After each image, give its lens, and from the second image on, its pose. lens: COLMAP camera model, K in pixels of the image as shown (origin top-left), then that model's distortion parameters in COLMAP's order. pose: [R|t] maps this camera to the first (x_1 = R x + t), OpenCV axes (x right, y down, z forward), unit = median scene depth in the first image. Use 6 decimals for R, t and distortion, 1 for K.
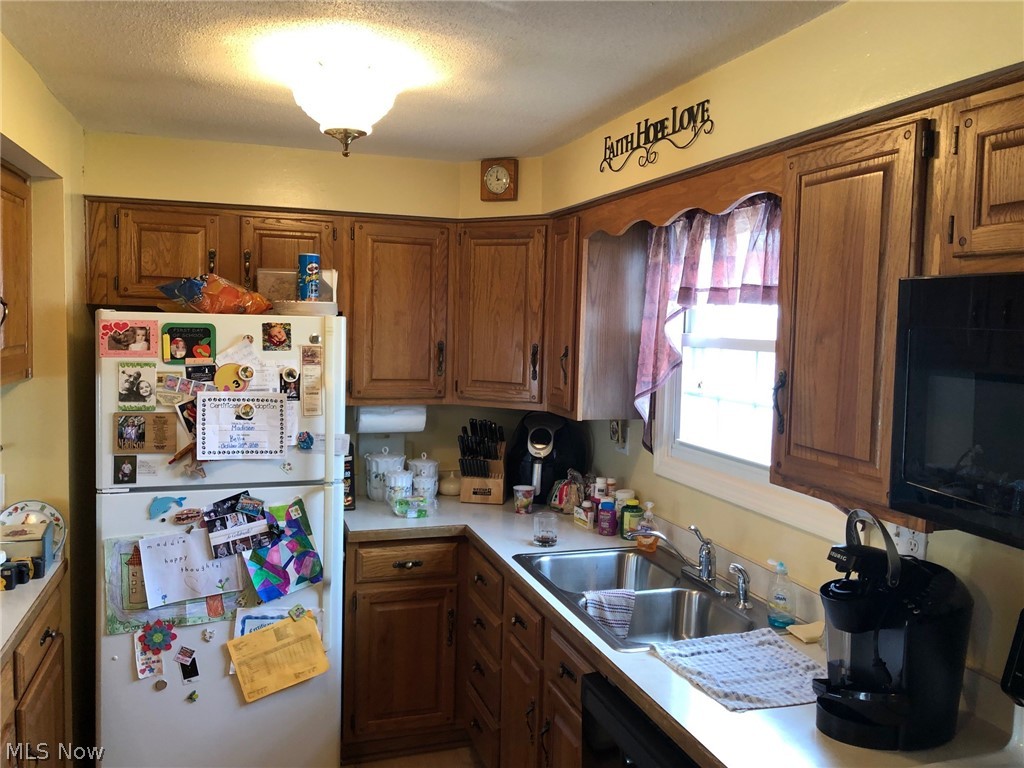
lens RADIAL K [[848.1, 0, 510.8], [0, 848.1, 374.0], [0, 0, 1]] dist [0.039639, -0.013126]
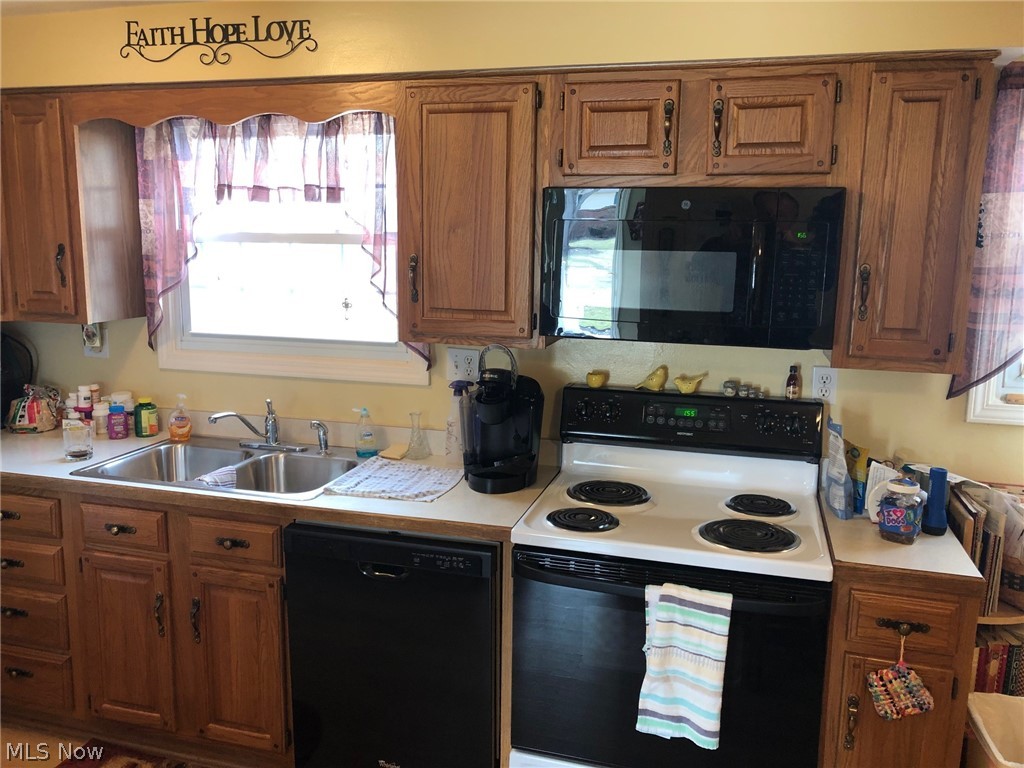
lens RADIAL K [[848.1, 0, 505.4], [0, 848.1, 388.0], [0, 0, 1]] dist [0.039639, -0.013126]
pose [[0.559782, -0.170304, 0.810951, -0.594144], [0.059753, 0.984401, 0.165483, -0.007793], [-0.826483, -0.044178, 0.561226, 0.104294]]
